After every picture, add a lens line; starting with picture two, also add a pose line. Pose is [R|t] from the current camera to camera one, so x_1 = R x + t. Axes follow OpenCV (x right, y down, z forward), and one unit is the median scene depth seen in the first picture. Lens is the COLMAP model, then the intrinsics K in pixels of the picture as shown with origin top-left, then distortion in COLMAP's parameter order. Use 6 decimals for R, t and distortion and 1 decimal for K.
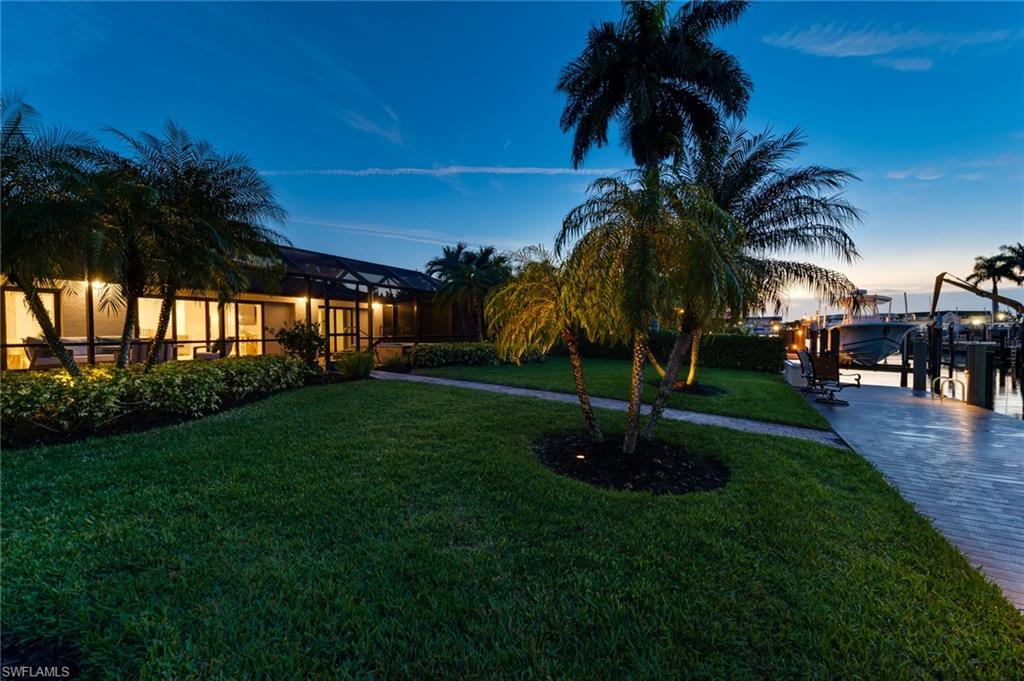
lens RADIAL K [[406.8, 0, 514.3], [0, 406.8, 346.9], [0, 0, 1]] dist [0.003393, -0.000674]
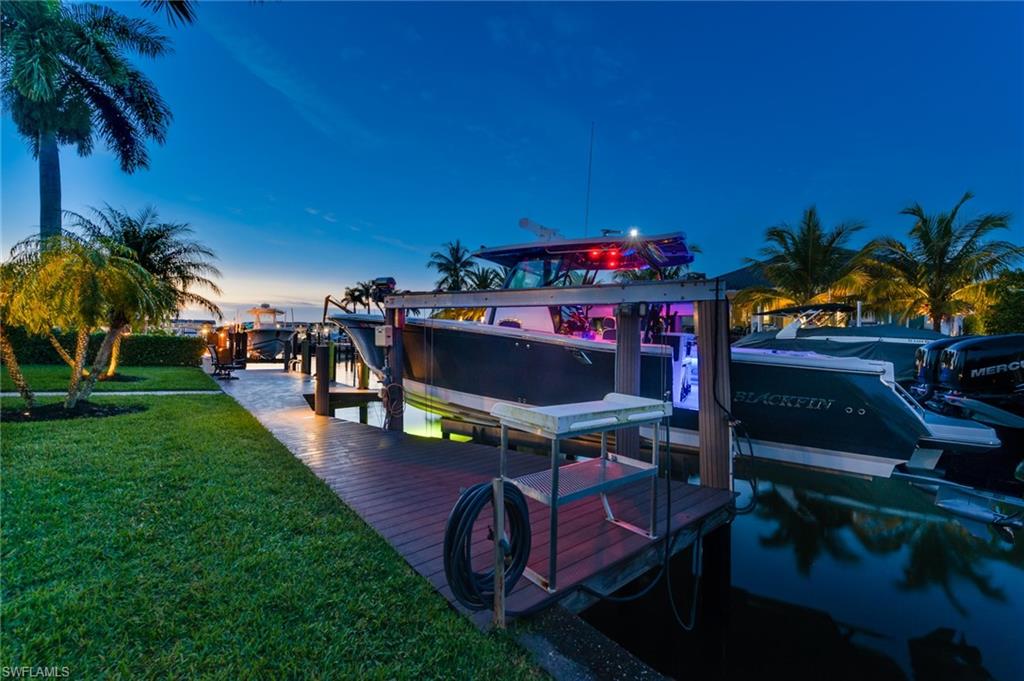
lens RADIAL K [[406.8, 0, 507.9], [0, 406.8, 340.6], [0, 0, 1]] dist [0.003393, -0.000674]
pose [[0.362353, 0.002365, 0.932038, -0.110183], [0.021743, 0.999703, -0.010990, 0.013133], [-0.931787, 0.024248, 0.362194, -0.218978]]
